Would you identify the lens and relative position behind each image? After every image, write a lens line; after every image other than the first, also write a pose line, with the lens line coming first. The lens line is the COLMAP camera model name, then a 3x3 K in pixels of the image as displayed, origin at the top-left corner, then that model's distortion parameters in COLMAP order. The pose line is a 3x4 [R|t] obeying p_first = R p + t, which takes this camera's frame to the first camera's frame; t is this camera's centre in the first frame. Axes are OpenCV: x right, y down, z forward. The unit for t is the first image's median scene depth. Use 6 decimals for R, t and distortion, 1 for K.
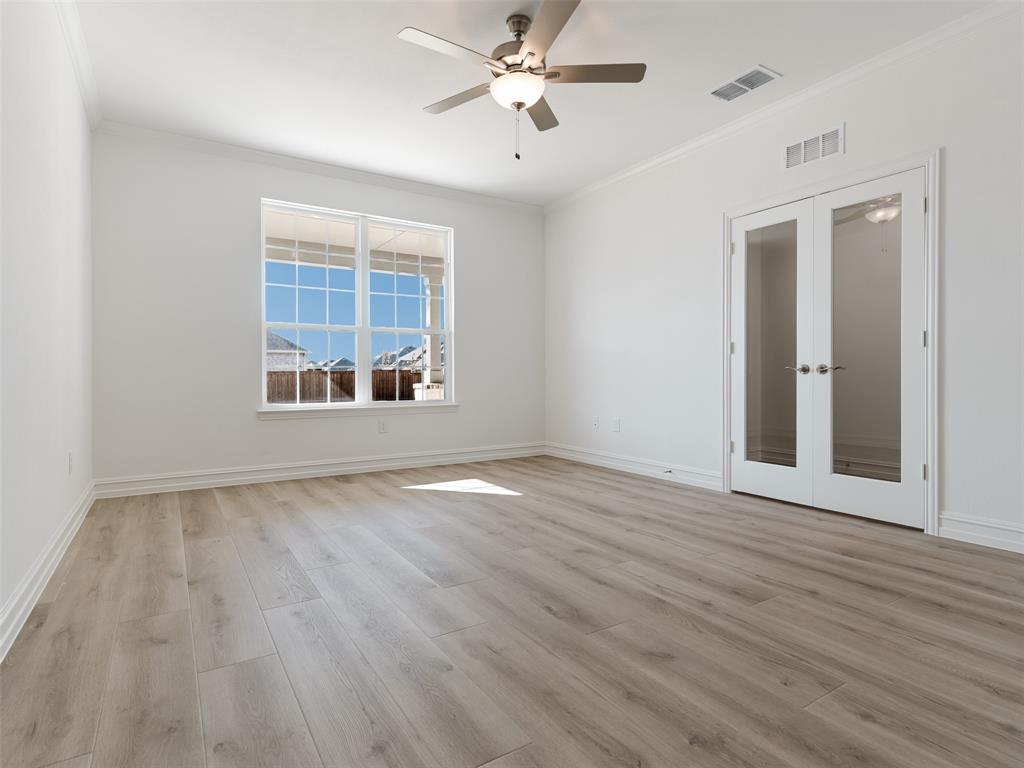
lens RADIAL K [[554.9, 0, 506.8], [0, 554.9, 375.1], [0, 0, 1]] dist [0.005672, -0.002072]
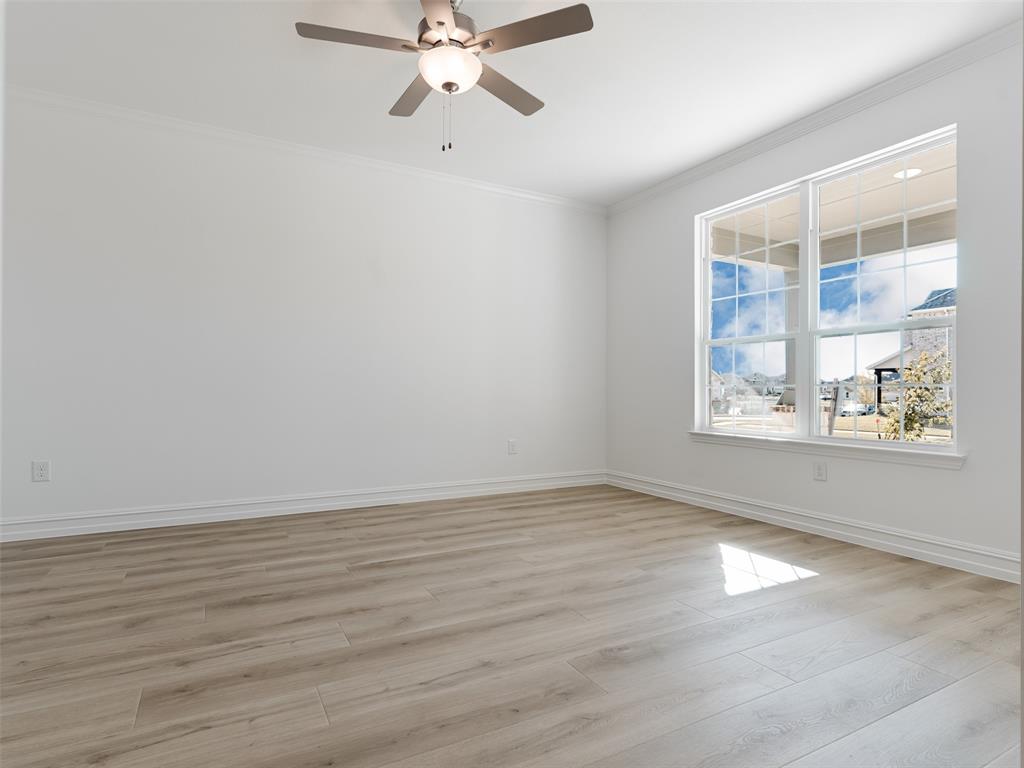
lens RADIAL K [[554.9, 0, 509.7], [0, 554.9, 383.7], [0, 0, 1]] dist [0.005672, -0.002072]
pose [[-0.077739, -0.012527, -0.996895, 1.031558], [-0.006309, 0.999907, -0.012073, -0.012411], [0.996954, 0.005351, -0.077811, 1.364959]]
